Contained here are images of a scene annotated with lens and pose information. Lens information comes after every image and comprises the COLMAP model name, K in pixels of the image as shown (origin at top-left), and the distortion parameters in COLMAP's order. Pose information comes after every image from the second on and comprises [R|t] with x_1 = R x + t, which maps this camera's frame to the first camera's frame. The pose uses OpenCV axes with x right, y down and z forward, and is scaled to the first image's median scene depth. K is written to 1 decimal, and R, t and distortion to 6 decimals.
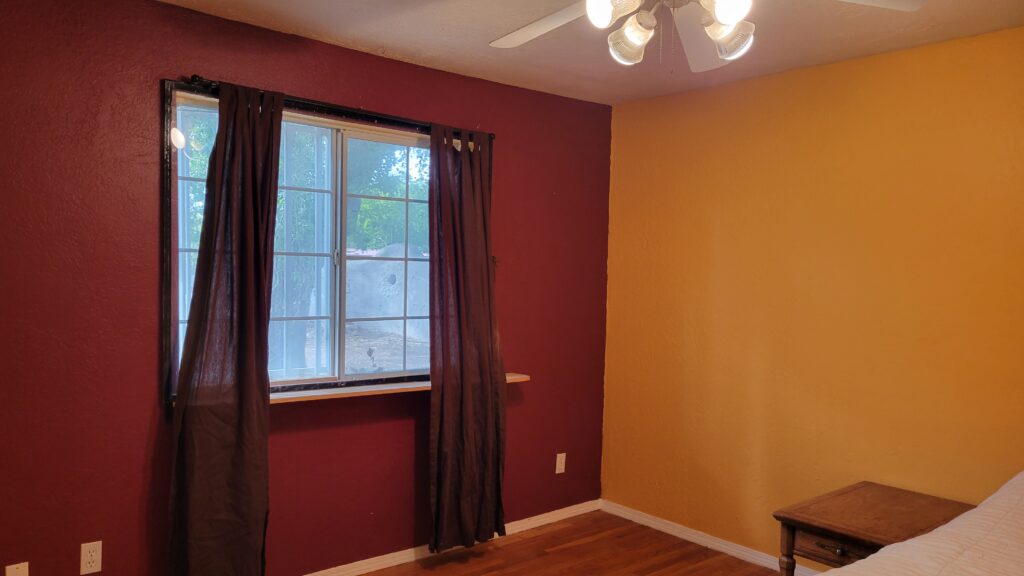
lens RADIAL K [[755.5, 0, 512.0], [0, 755.5, 288.0], [0, 0, 1]] dist [0.038373, -0.031169]
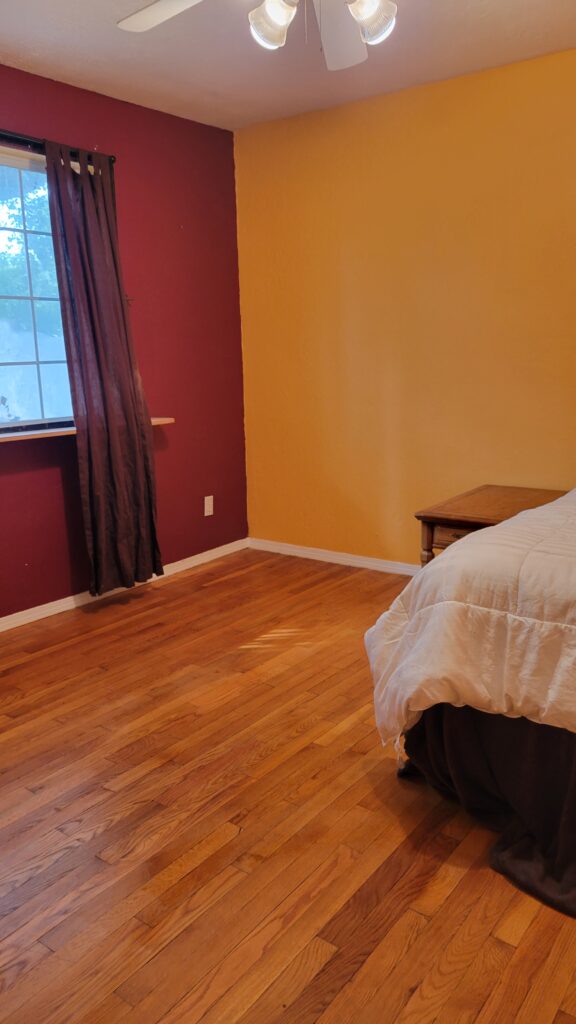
lens RADIAL K [[755.5, 0, 290.7], [0, 755.5, 492.1], [0, 0, 1]] dist [0.038373, -0.031169]
pose [[0.972830, -0.093963, 0.211593, -0.049887], [0.060187, 0.985156, 0.160765, 0.065578], [-0.223559, -0.143662, 0.964045, -0.008425]]
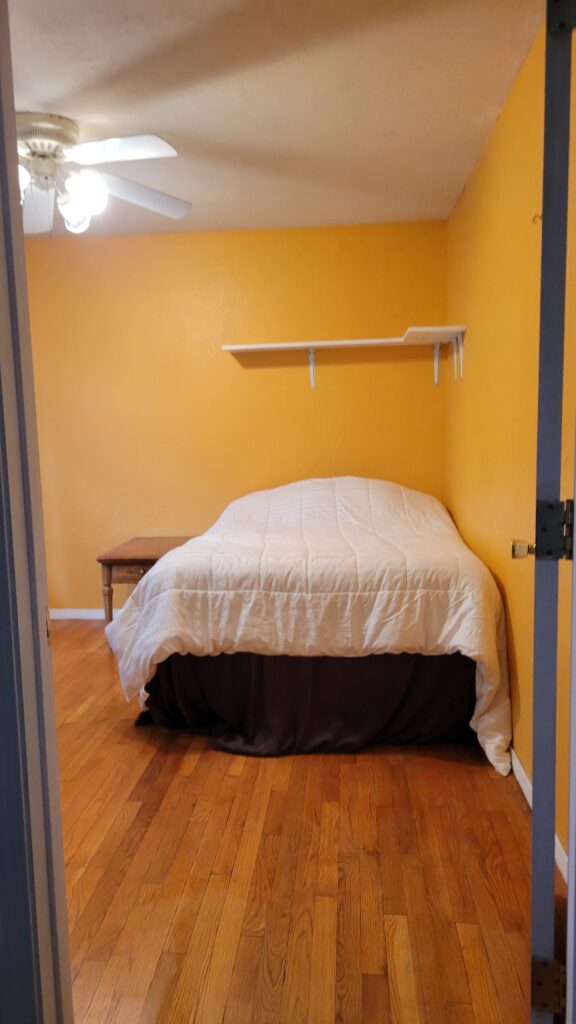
lens RADIAL K [[765.2, 0, 288.0], [0, 765.2, 512.0], [0, 0, 1]] dist [0.039736, -0.004810]
pose [[0.702415, -0.123177, 0.701028, -0.336419], [0.066582, 0.991964, 0.107583, 0.066679], [-0.708647, -0.028892, 0.704972, -0.221804]]
